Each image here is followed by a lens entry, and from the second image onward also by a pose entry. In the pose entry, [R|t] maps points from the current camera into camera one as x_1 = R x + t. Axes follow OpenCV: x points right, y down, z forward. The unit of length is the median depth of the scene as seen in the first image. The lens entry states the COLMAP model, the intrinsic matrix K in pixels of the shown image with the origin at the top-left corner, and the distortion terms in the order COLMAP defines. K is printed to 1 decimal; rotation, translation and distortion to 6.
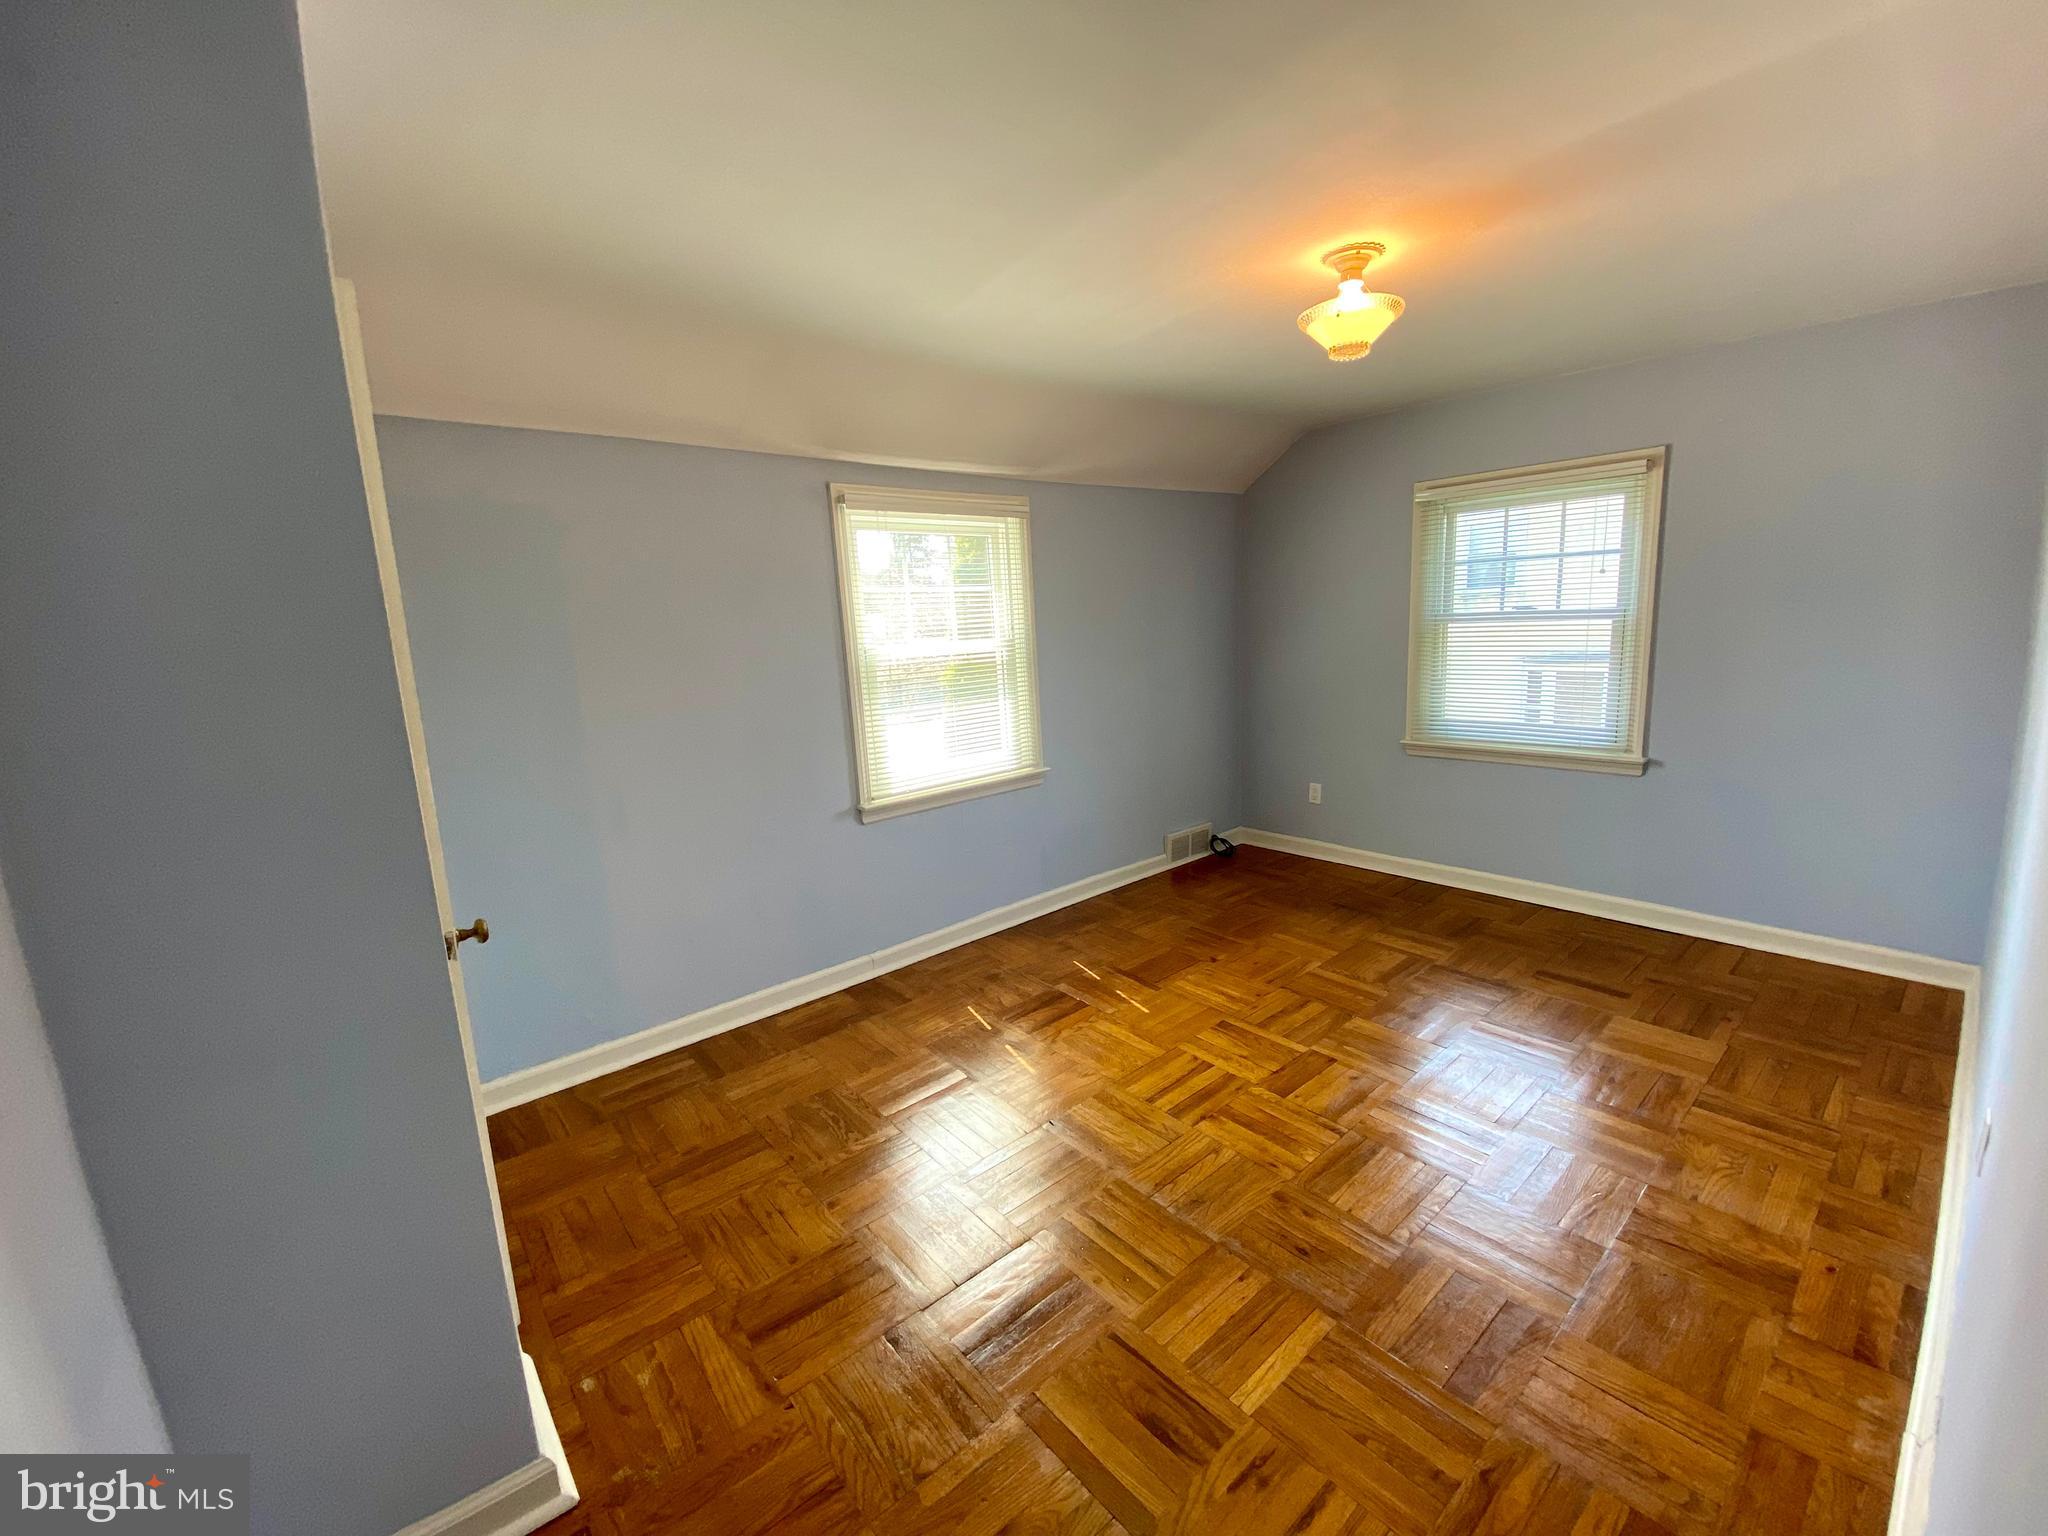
lens RADIAL K [[835.4, 0, 1034.7], [0, 835.4, 758.6], [0, 0, 1]] dist [-0.006204, -0.007484]
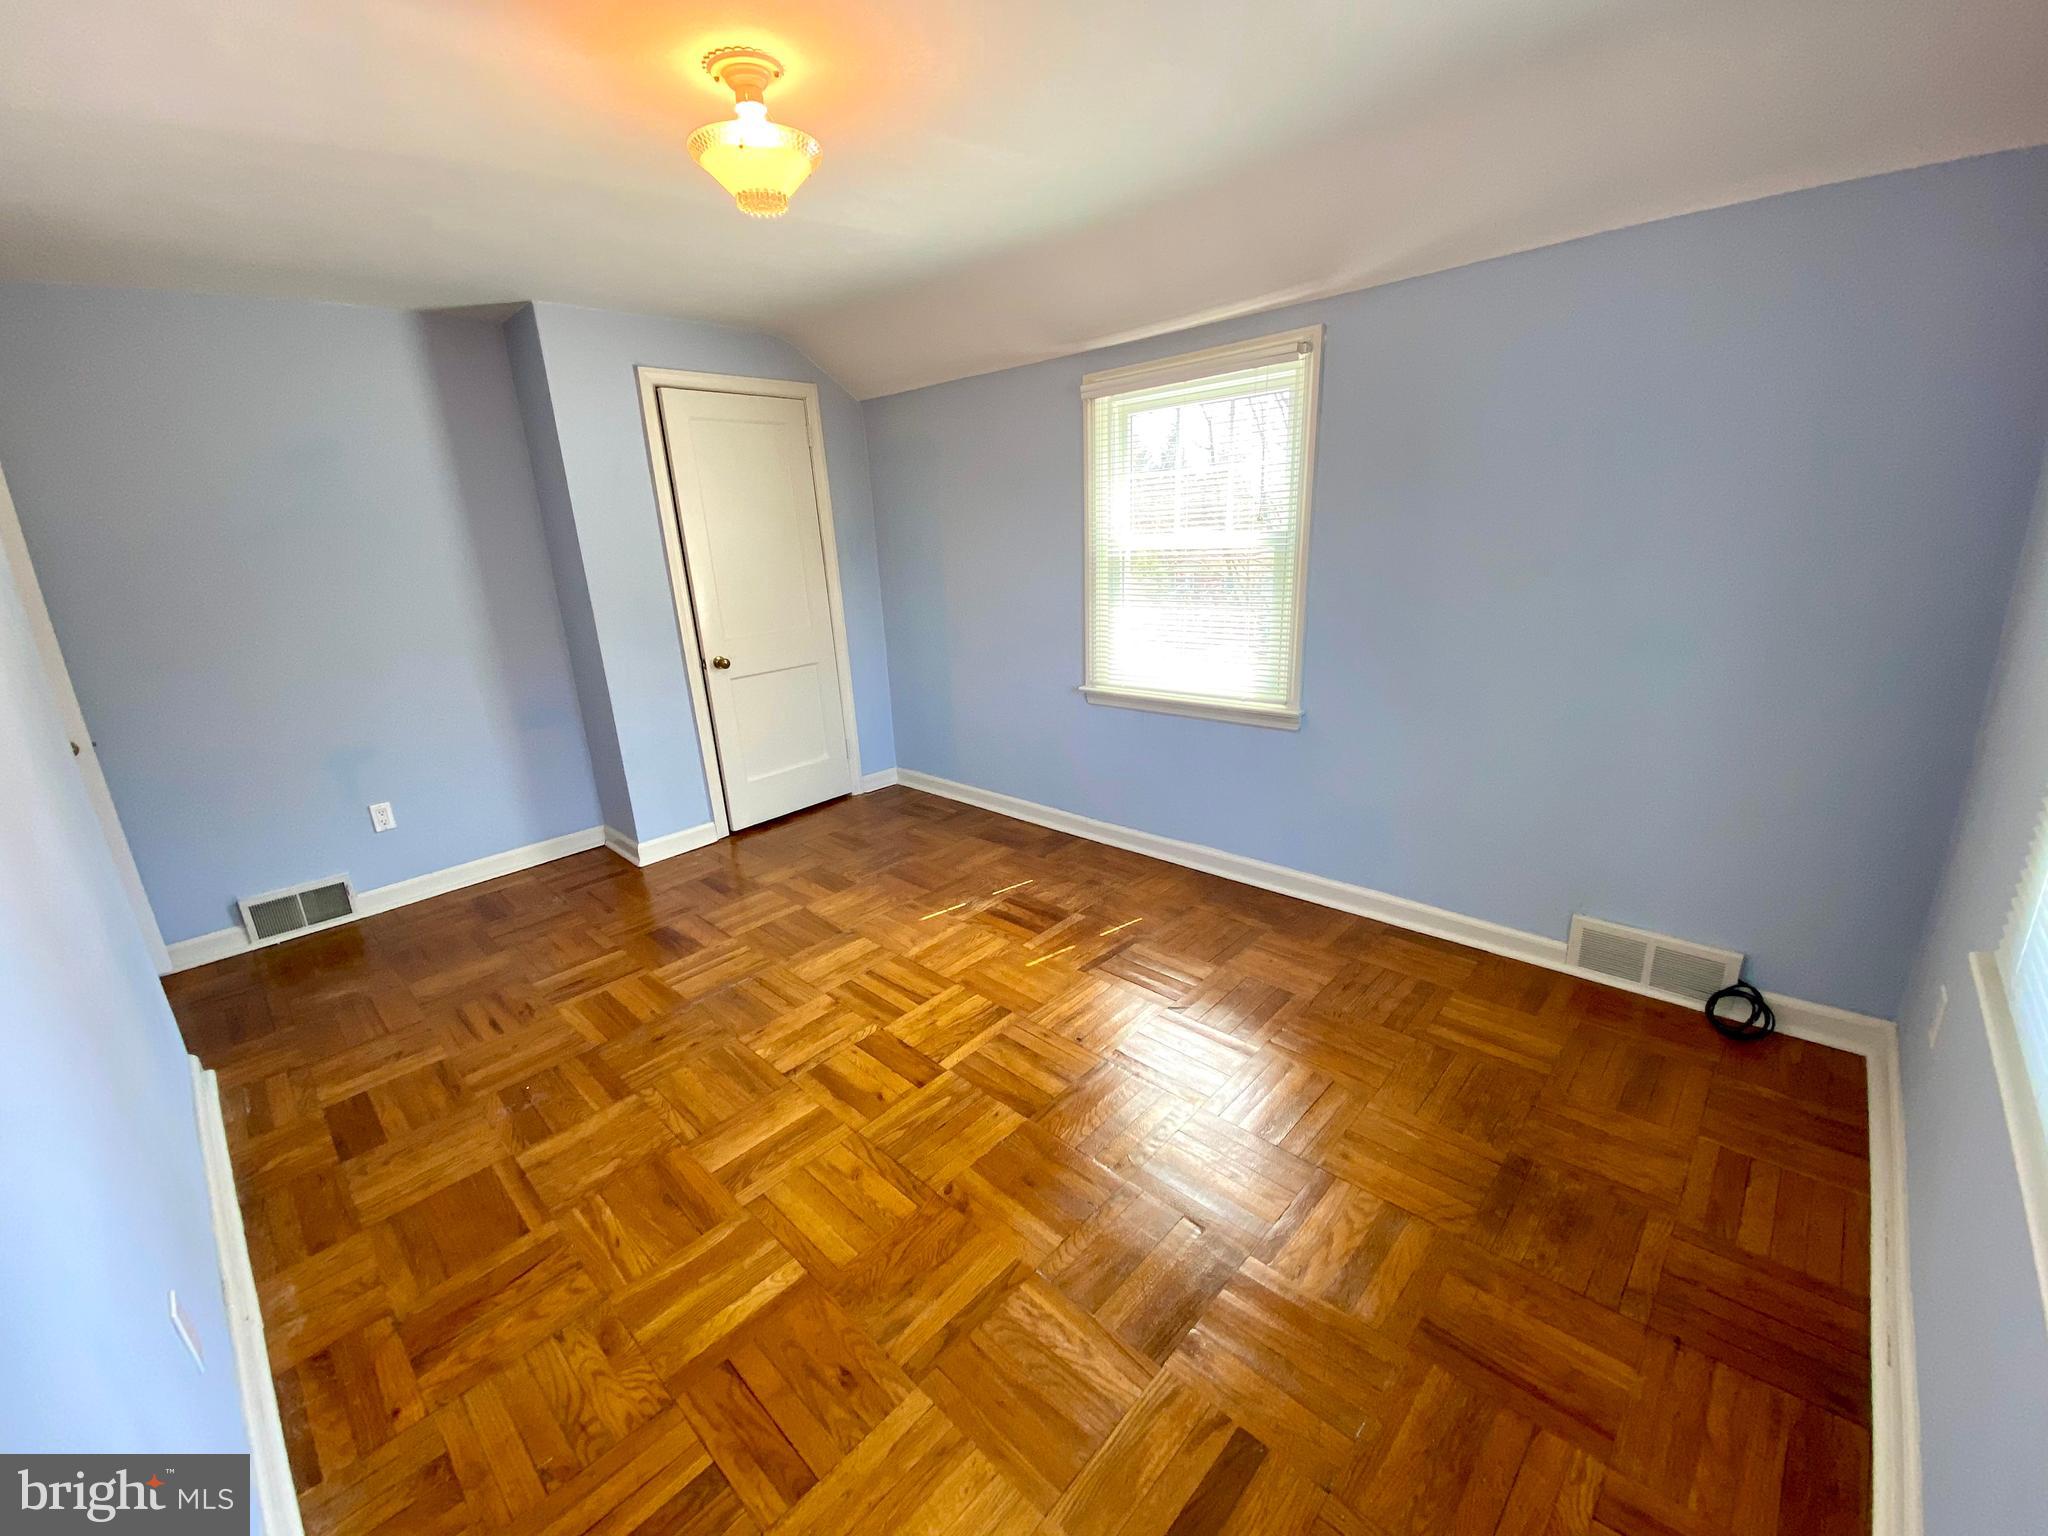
lens RADIAL K [[835.4, 0, 1003.9], [0, 835.4, 762.0], [0, 0, 1]] dist [-0.006204, -0.007484]
pose [[0.091431, 0.324675, -0.941396, 0.951646], [-0.130336, 0.941125, 0.311923, -0.196020], [0.987245, 0.094178, 0.128365, 0.856961]]
